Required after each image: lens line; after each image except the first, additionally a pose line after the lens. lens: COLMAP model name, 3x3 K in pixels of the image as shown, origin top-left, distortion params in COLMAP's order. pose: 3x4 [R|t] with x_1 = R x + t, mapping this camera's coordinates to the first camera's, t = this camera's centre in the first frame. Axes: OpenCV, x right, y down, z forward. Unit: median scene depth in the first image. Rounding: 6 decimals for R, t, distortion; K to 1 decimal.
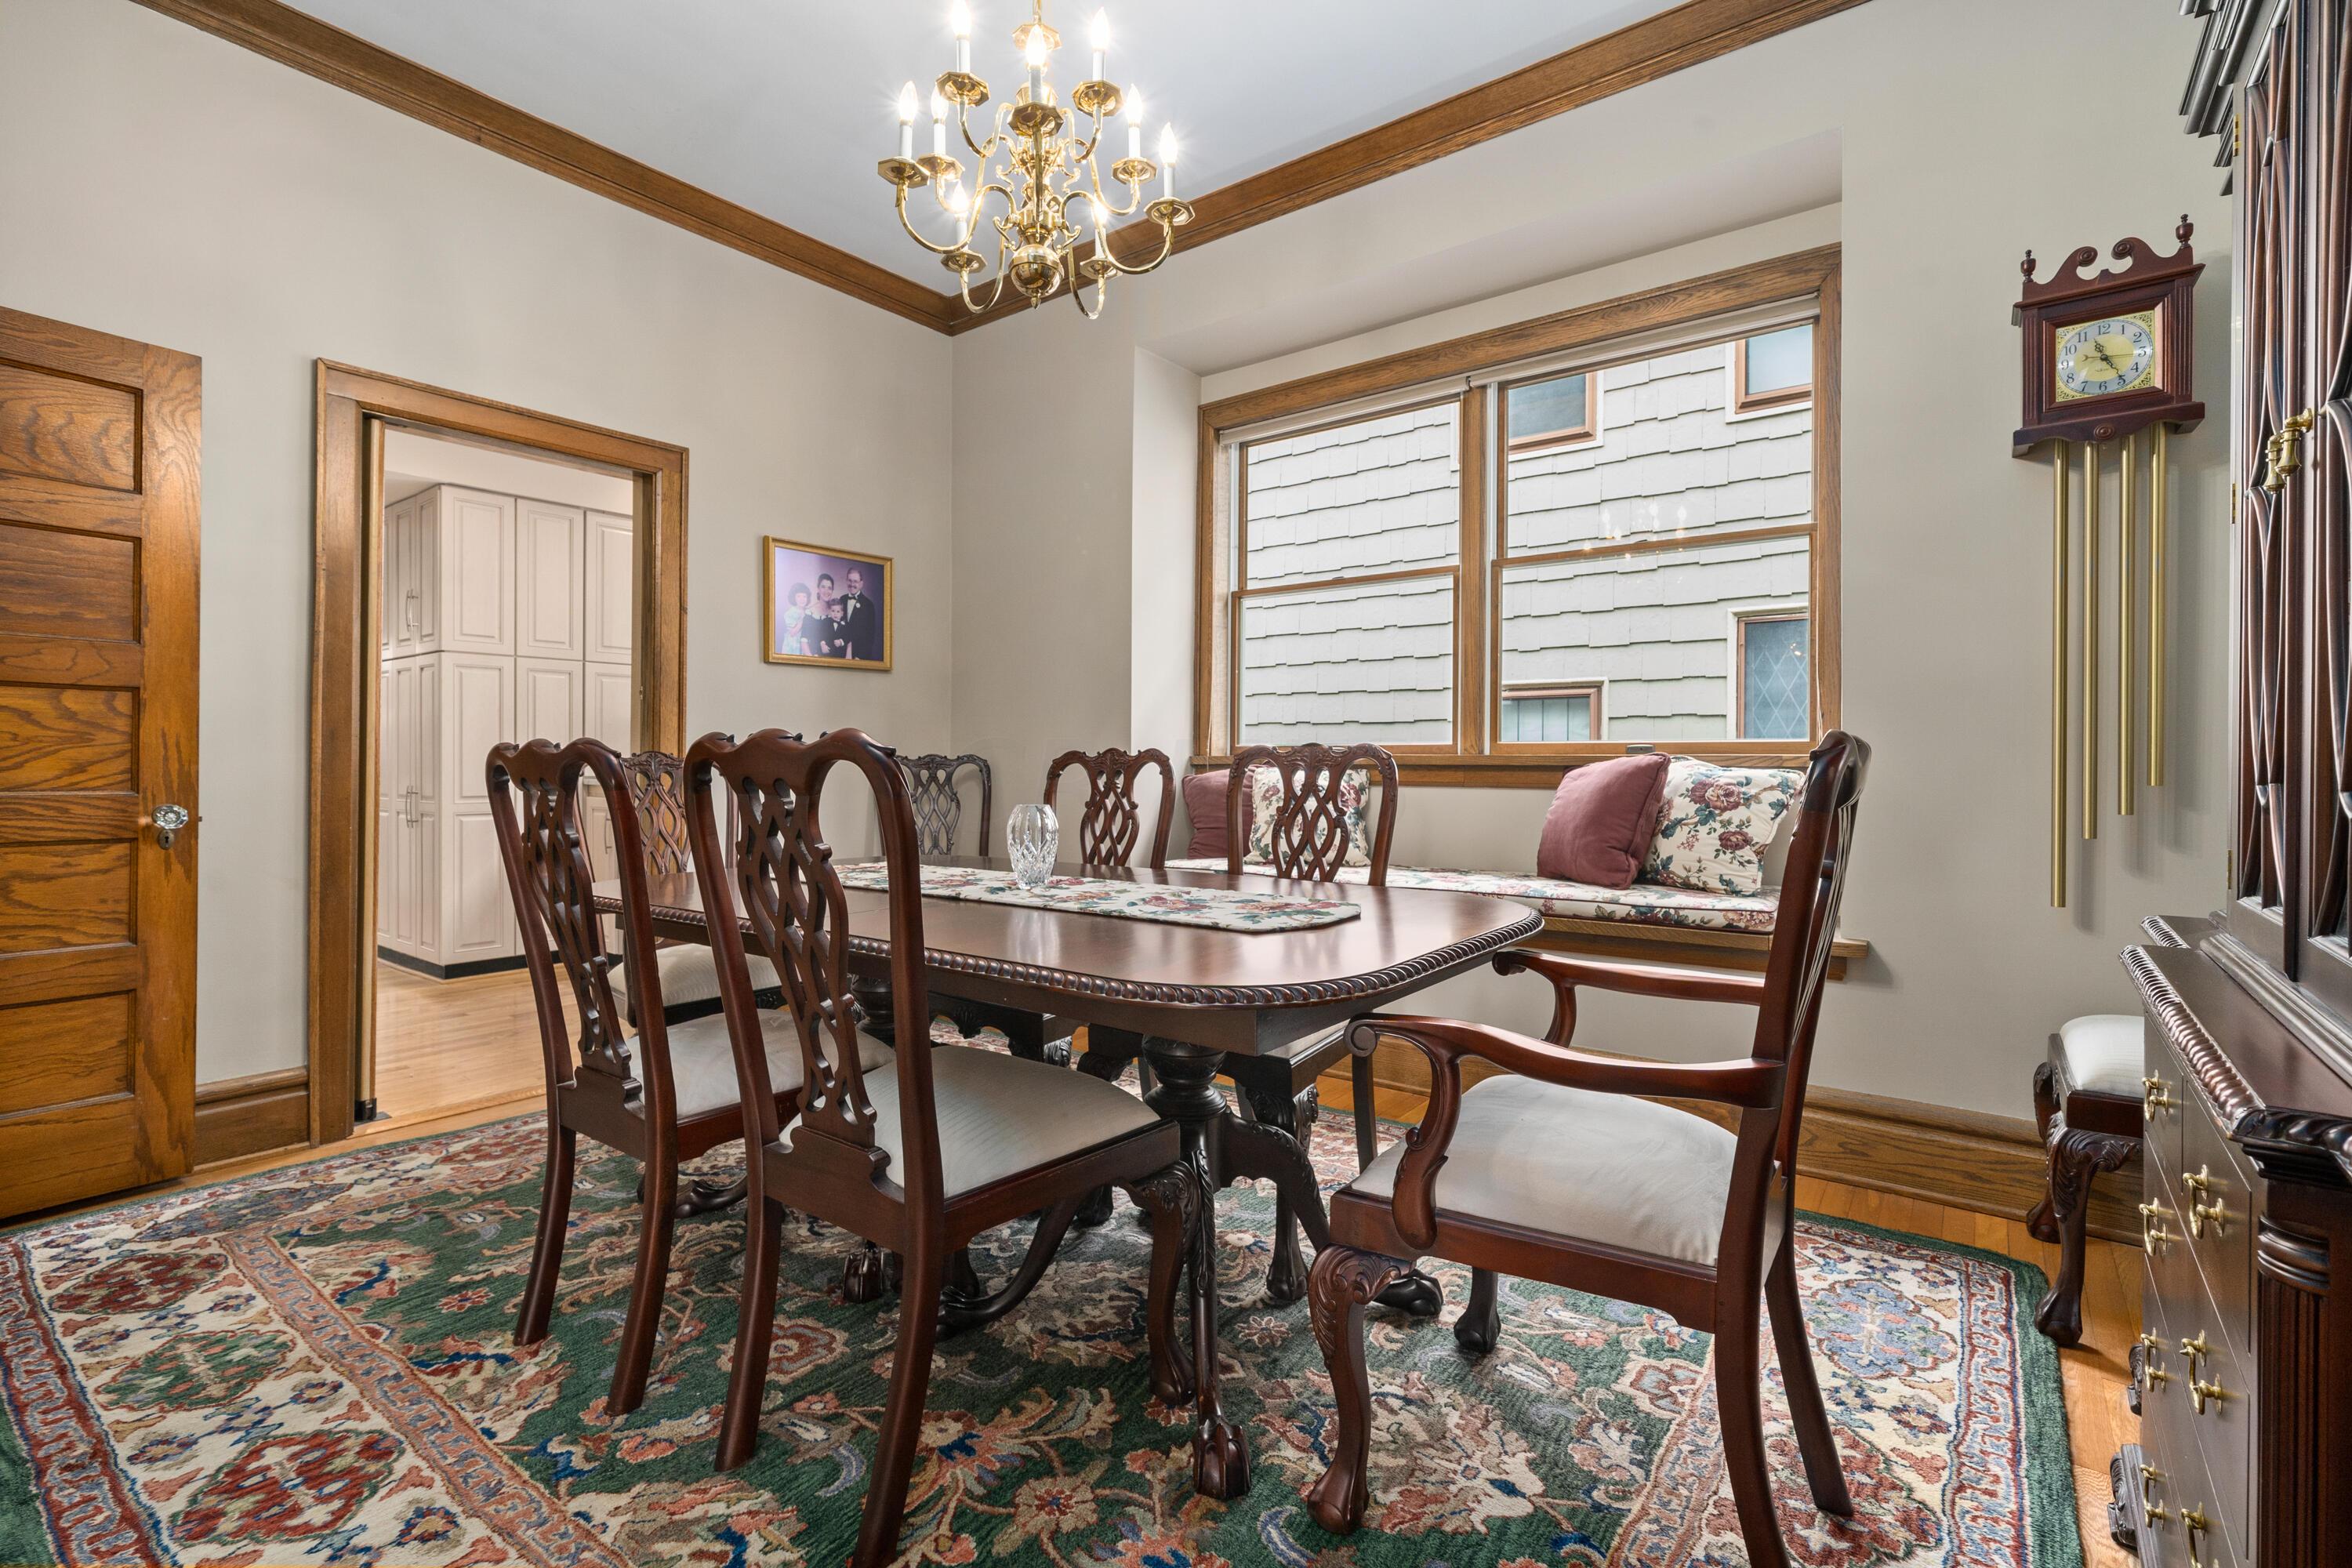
lens RADIAL K [[1067.5, 0, 1176.0], [0, 1067.5, 784.0], [0, 0, 1]] dist [0.035248, 0.000079]
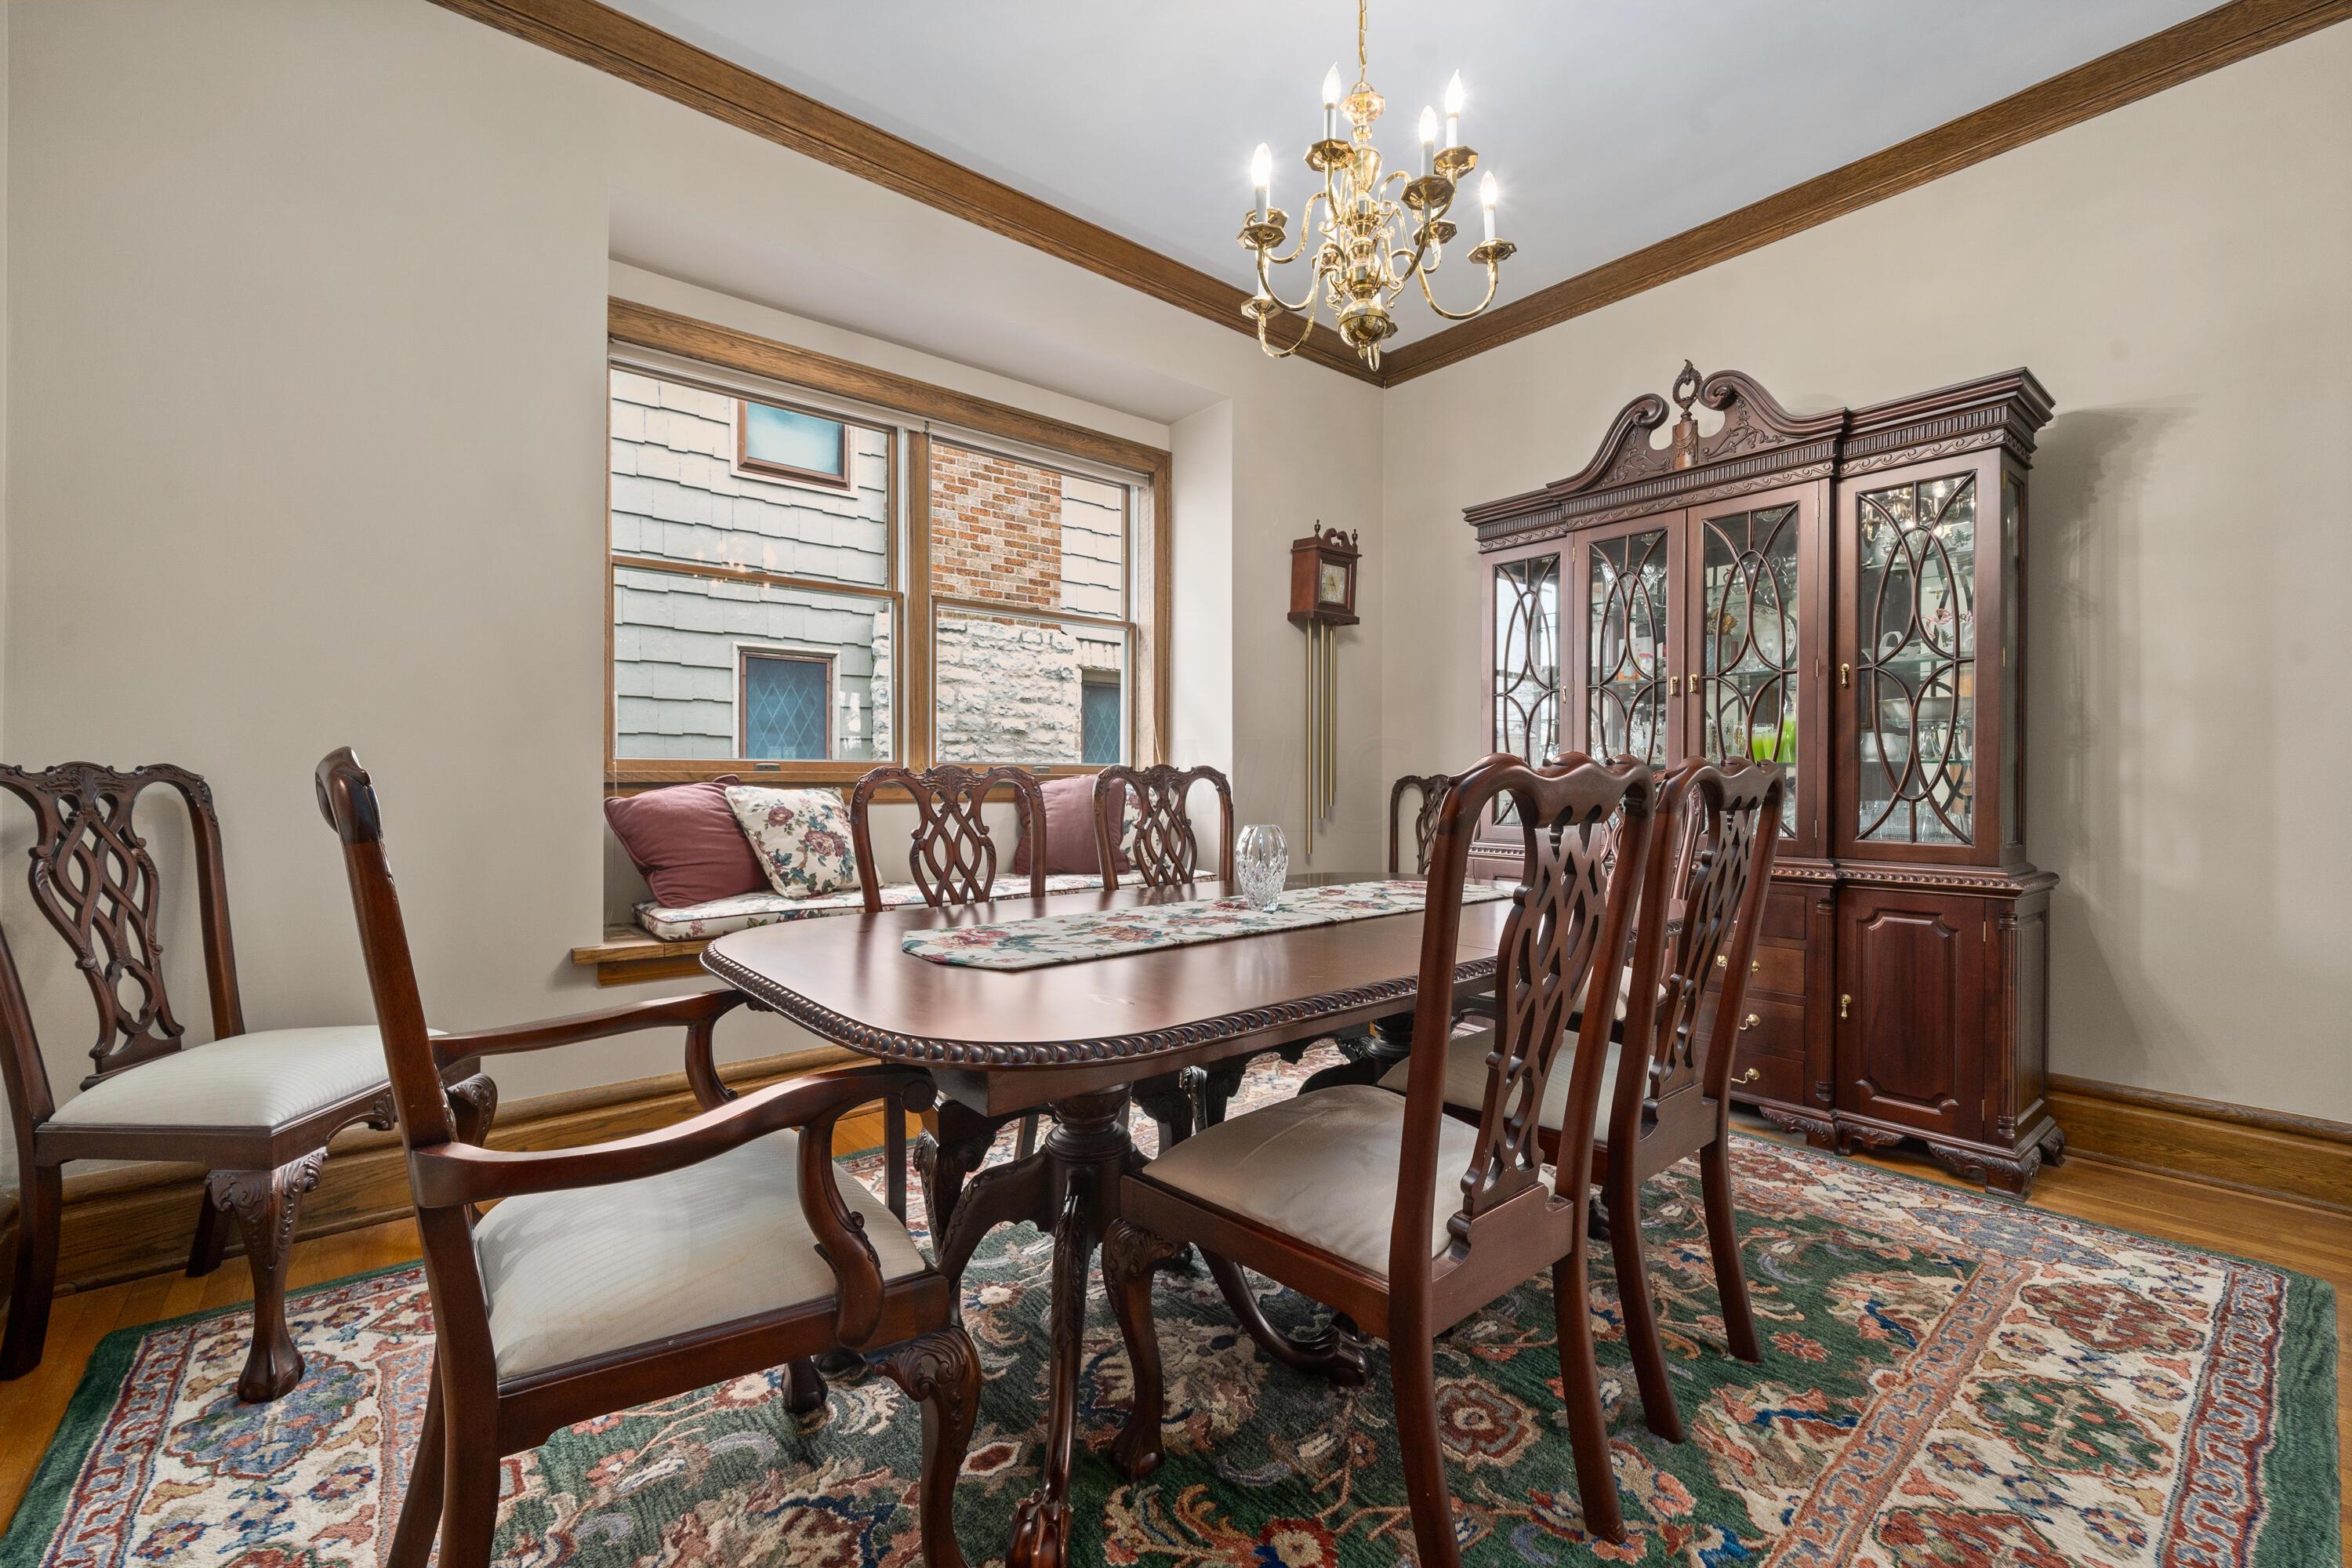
lens RADIAL K [[995.6, 0, 1173.8], [0, 995.6, 805.8], [0, 0, 1]] dist [0.000121, -0.000141]
pose [[0.239782, -0.028564, 0.970406, -0.781381], [0.019839, 0.999503, 0.024518, -0.018407], [-0.970624, 0.013373, 0.240229, 0.634521]]
